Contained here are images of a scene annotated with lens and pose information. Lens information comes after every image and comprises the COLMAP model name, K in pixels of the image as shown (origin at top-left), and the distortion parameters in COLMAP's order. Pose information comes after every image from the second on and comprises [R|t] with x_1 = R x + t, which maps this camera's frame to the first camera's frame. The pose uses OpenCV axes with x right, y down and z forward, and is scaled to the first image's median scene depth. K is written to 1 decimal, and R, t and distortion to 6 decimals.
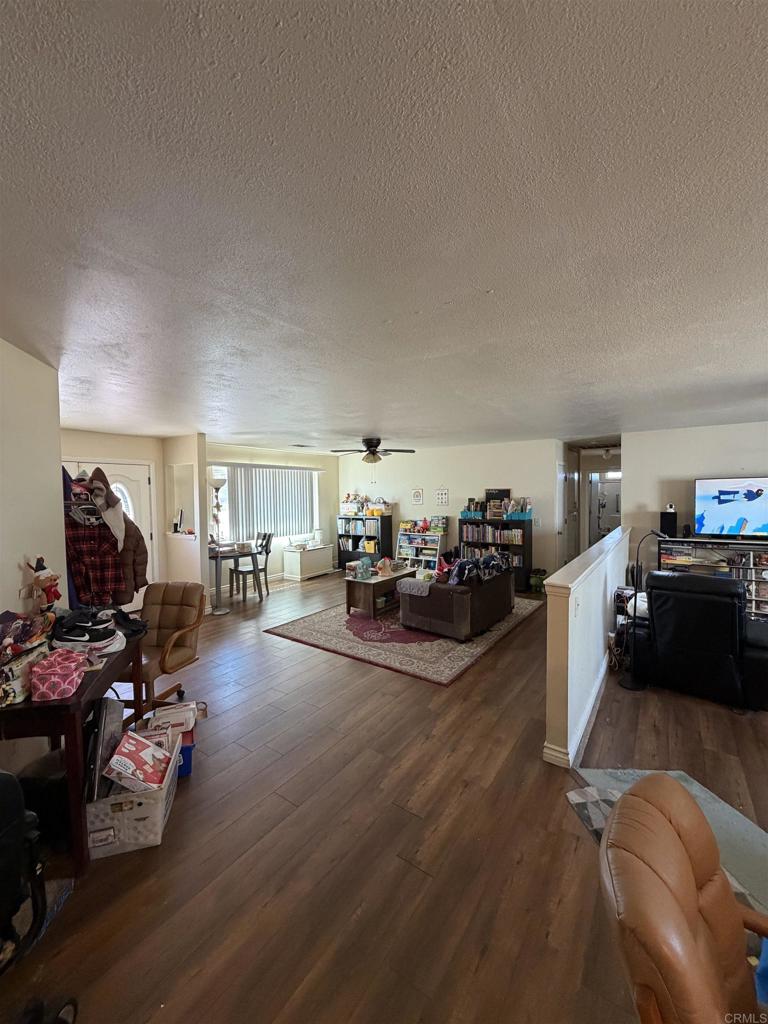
lens RADIAL K [[405.7, 0, 388.4], [0, 405.7, 507.0], [0, 0, 1]] dist [0.001867, 0.000073]
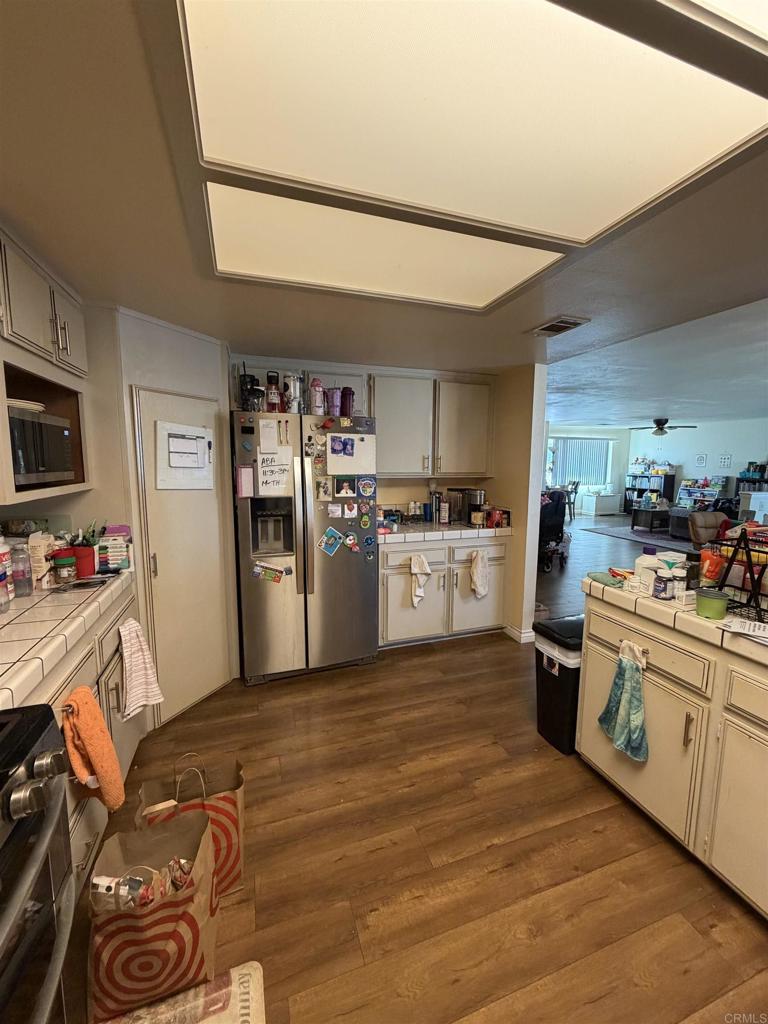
lens RADIAL K [[405.7, 0, 388.4], [0, 405.7, 507.0], [0, 0, 1]] dist [0.001867, 0.000073]
pose [[0.805744, 0.086347, -0.585935, 0.042350], [-0.038632, 0.994871, 0.093486, 0.039877], [0.591002, -0.052690, 0.804947, -0.632857]]
